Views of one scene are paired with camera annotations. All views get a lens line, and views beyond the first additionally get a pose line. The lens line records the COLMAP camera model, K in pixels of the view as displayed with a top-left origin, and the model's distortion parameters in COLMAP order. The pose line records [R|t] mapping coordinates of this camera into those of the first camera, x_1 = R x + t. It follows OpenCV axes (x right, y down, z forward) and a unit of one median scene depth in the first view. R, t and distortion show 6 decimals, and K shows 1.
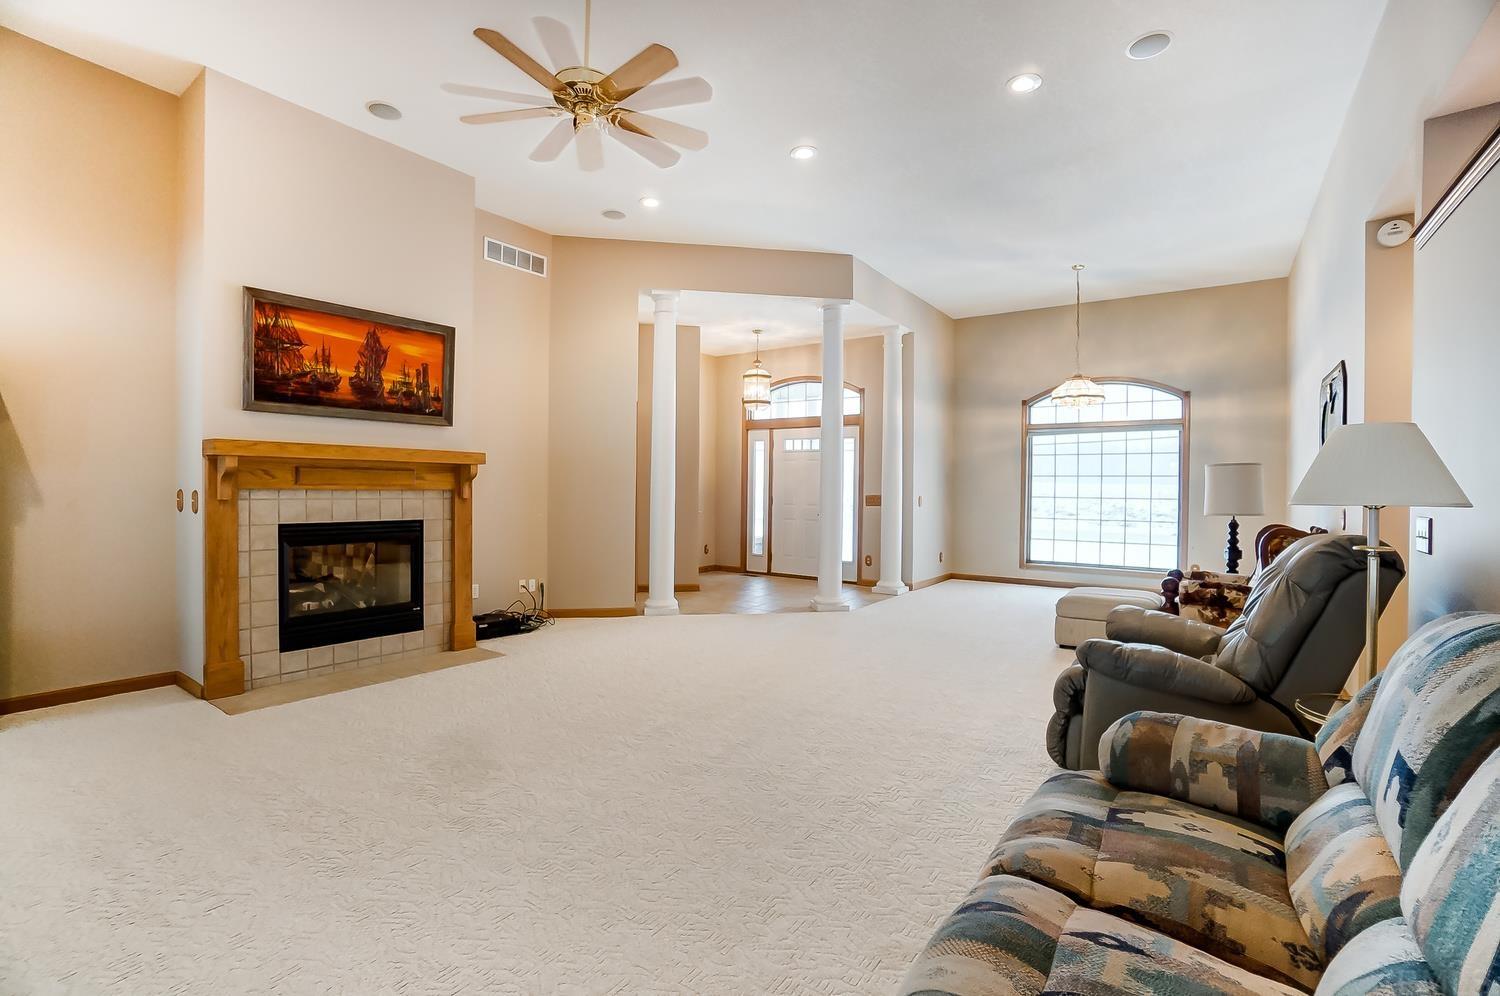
lens RADIAL K [[700.9, 0, 752.4], [0, 700.9, 488.1], [0, 0, 1]] dist [-0.058929, 0.024083]
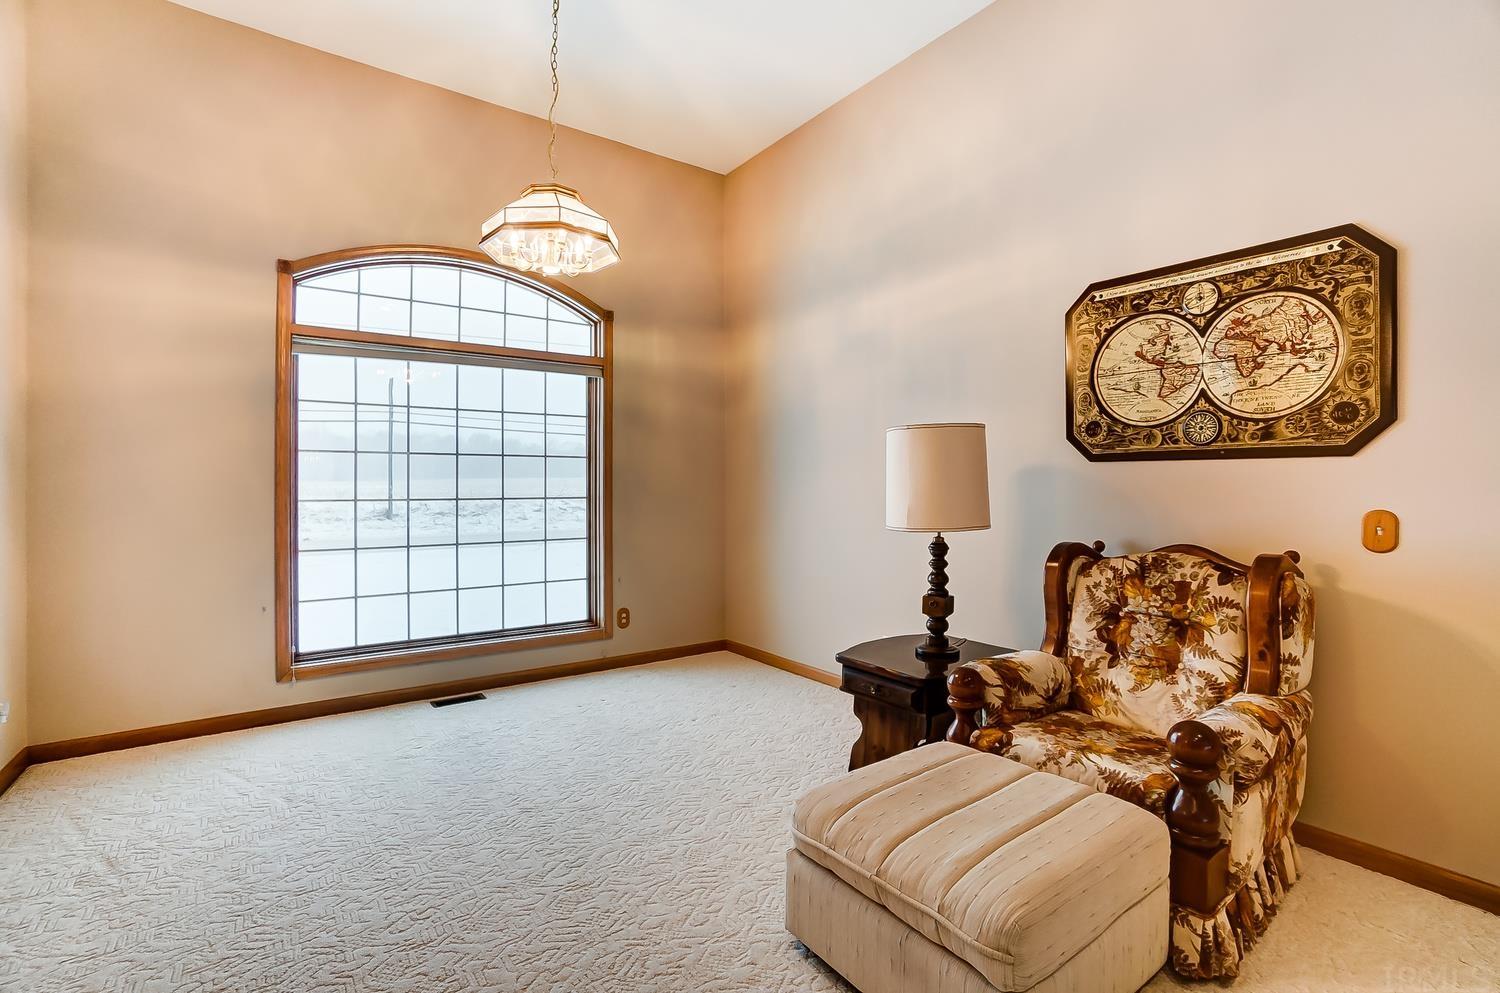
lens RADIAL K [[700.9, 0, 752.4], [0, 700.9, 486.6], [0, 0, 1]] dist [-0.058929, 0.024083]
pose [[0.335620, -0.012498, 0.941915, 0.108054], [0.004594, 0.999922, 0.011630, 0.000803], [-0.941986, 0.000424, 0.335651, 0.608191]]
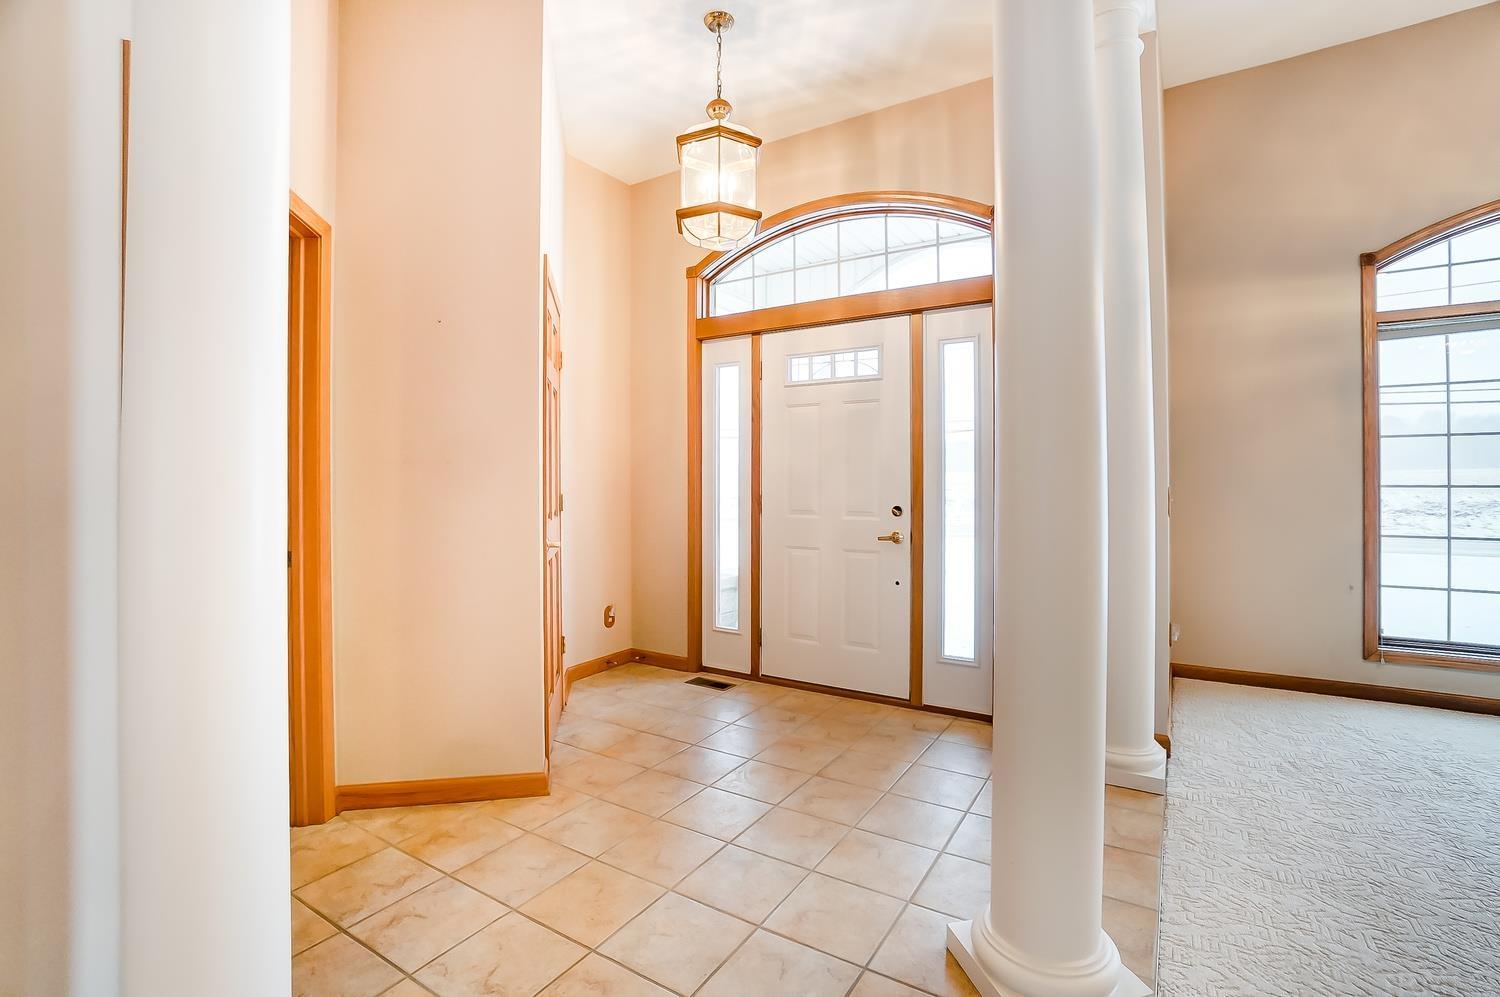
lens RADIAL K [[680.2, 0, 754.7], [0, 680.2, 488.8], [0, 0, 1]] dist [-0.055698, 0.022218]
pose [[0.998734, -0.012678, 0.048685, 0.005303], [0.012679, 0.999920, 0.000276, 0.009187], [-0.048685, 0.000341, 0.998814, 0.621120]]
